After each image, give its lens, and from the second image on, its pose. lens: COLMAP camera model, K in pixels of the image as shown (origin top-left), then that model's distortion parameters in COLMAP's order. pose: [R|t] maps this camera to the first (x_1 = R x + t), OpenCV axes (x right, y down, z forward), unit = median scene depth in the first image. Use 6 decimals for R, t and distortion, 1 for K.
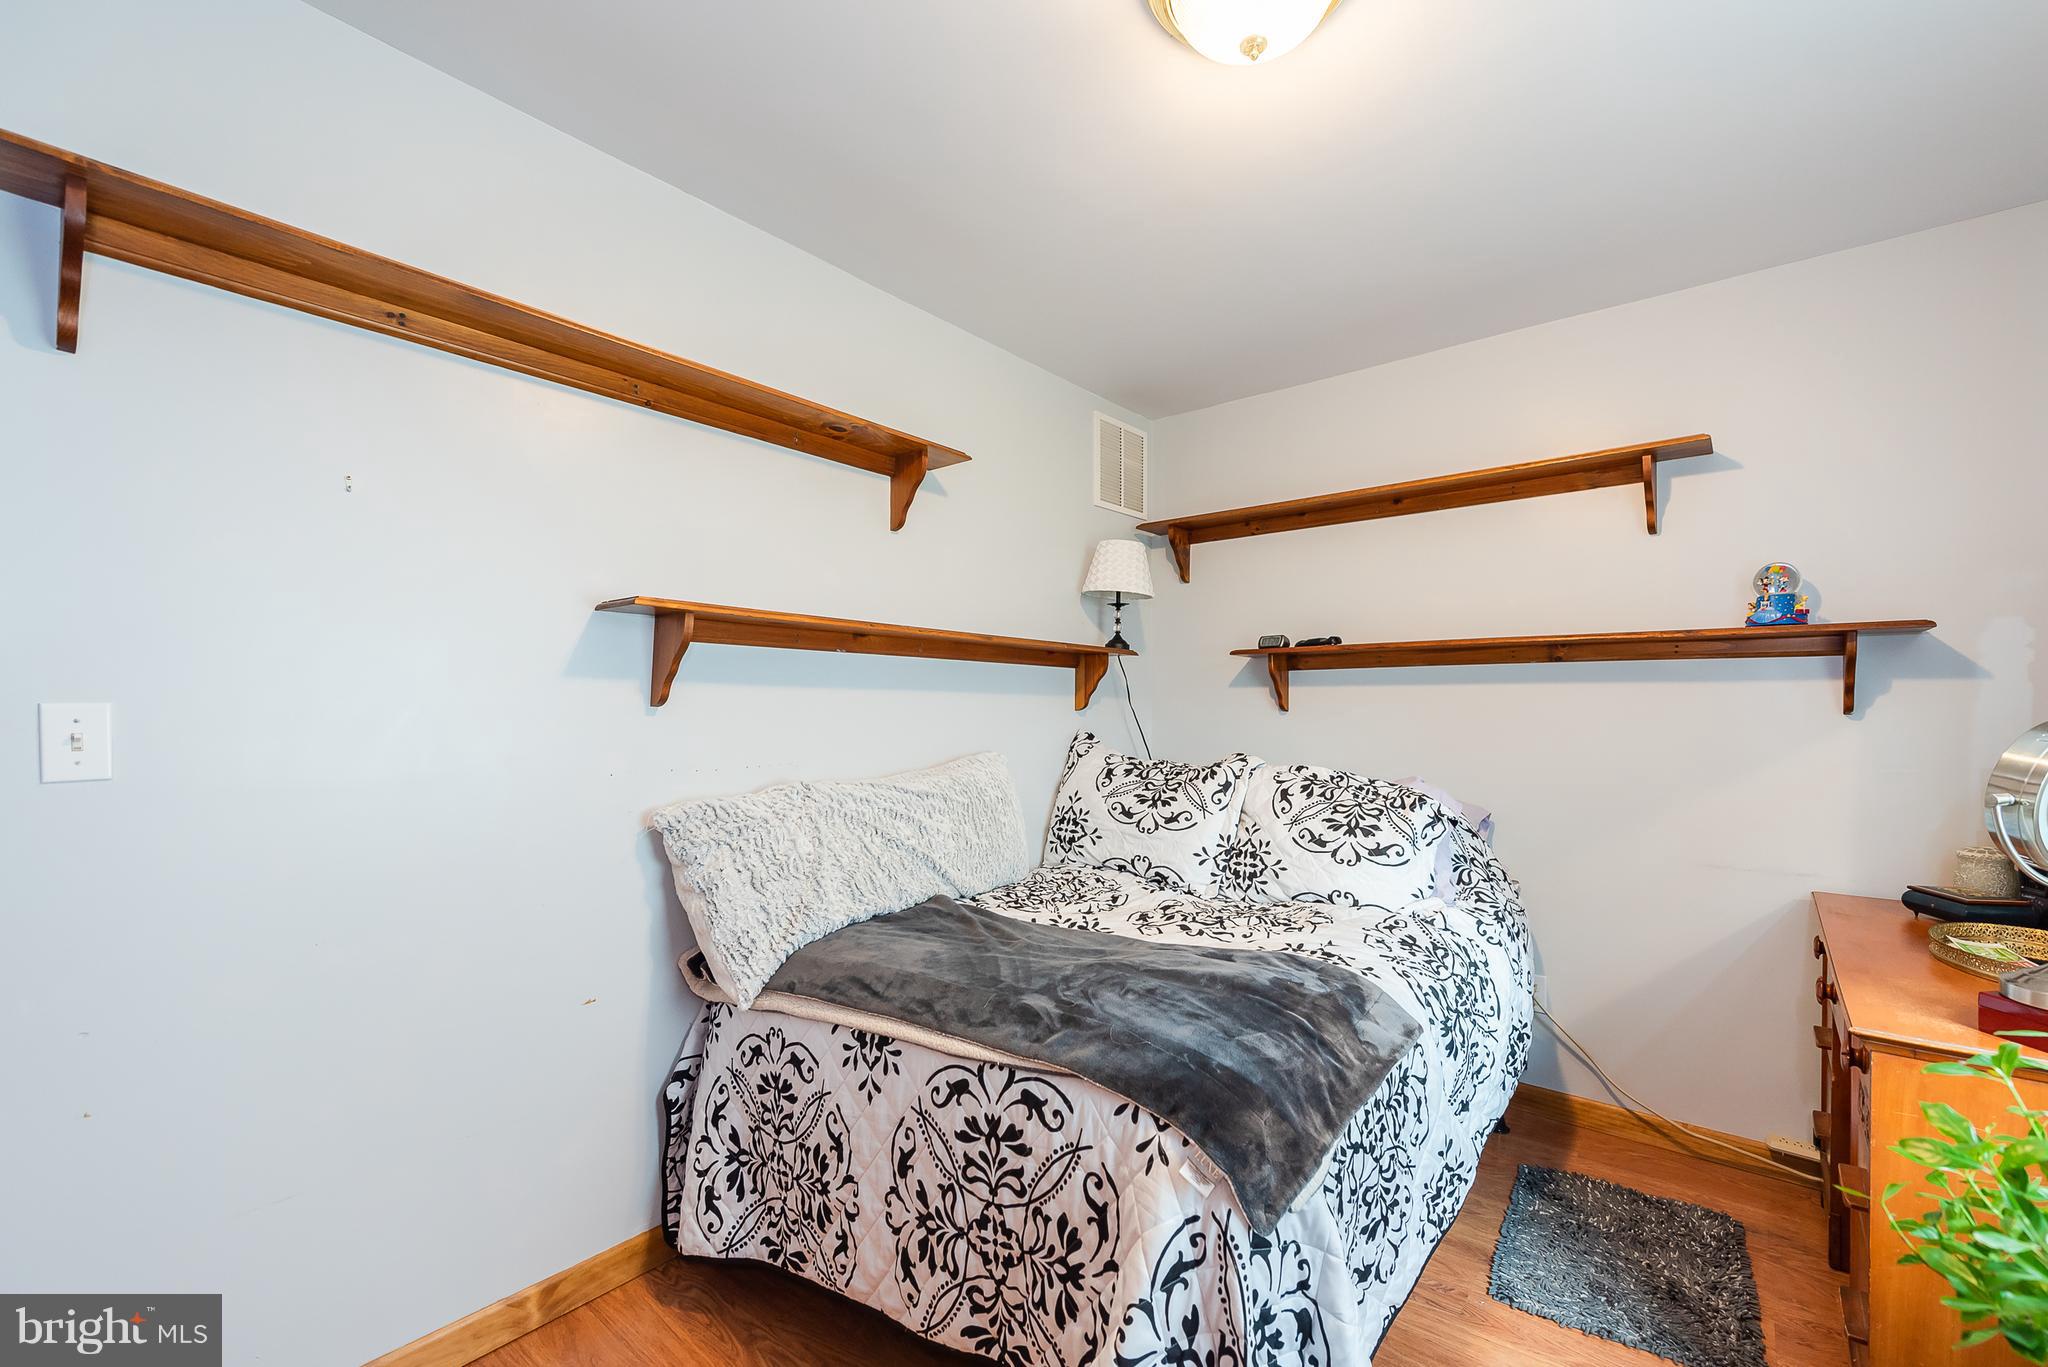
lens RADIAL K [[819.2, 0, 1020.7], [0, 819.2, 685.9], [0, 0, 1]] dist [0.005800, -0.003821]
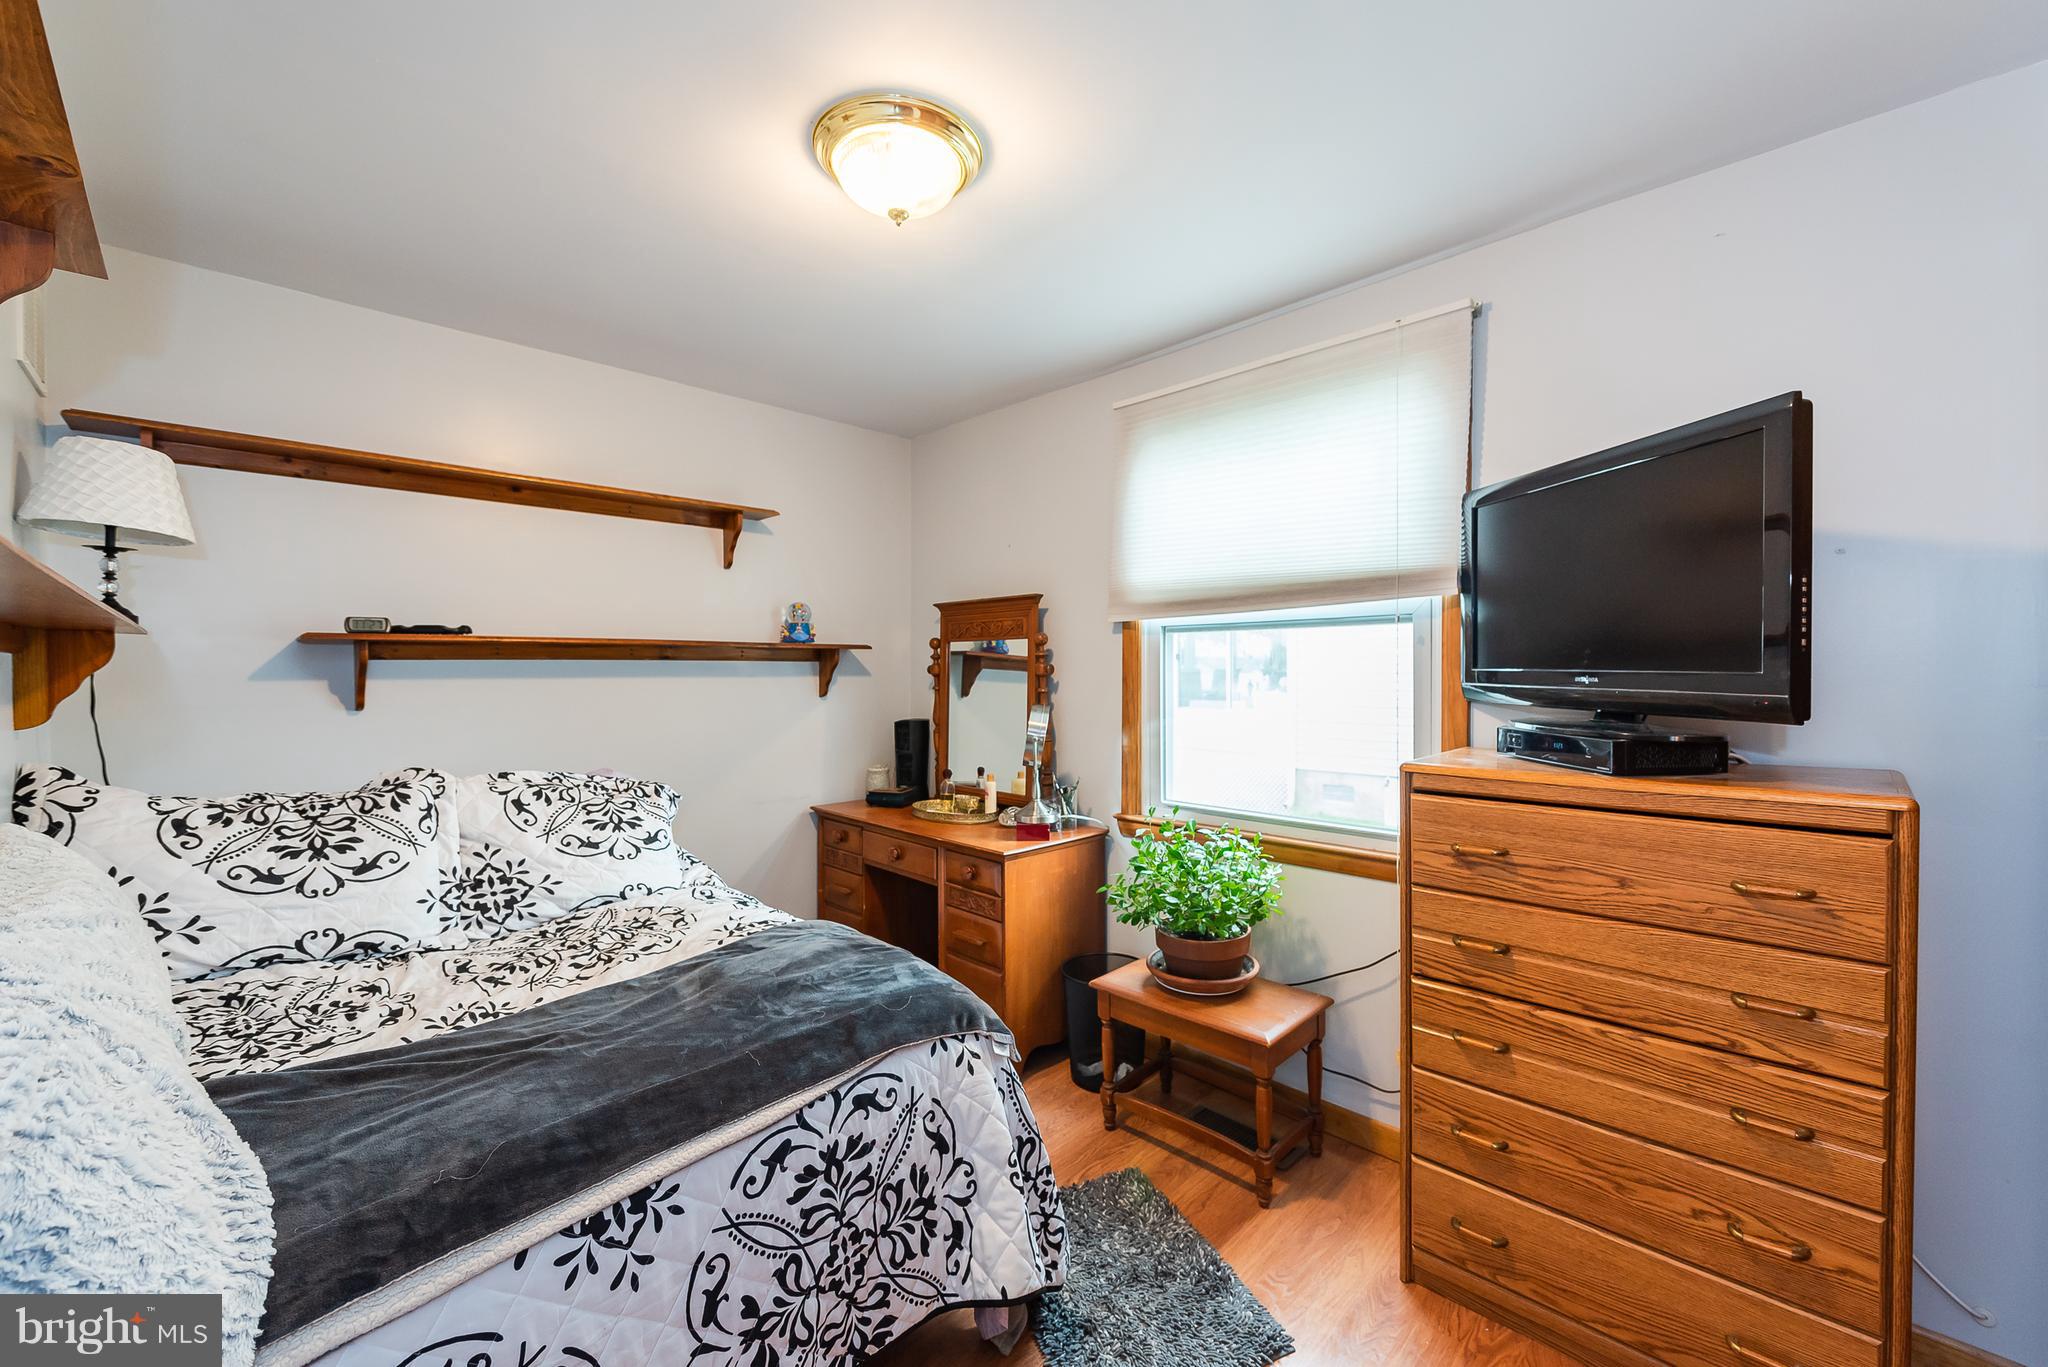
lens RADIAL K [[819.2, 0, 1018.9], [0, 819.2, 685.0], [0, 0, 1]] dist [0.005800, -0.003821]
pose [[0.116889, -0.020504, 0.992933, -0.852806], [-0.014760, 0.999641, 0.022380, -0.048796], [-0.993035, -0.017272, 0.116544, 0.584161]]
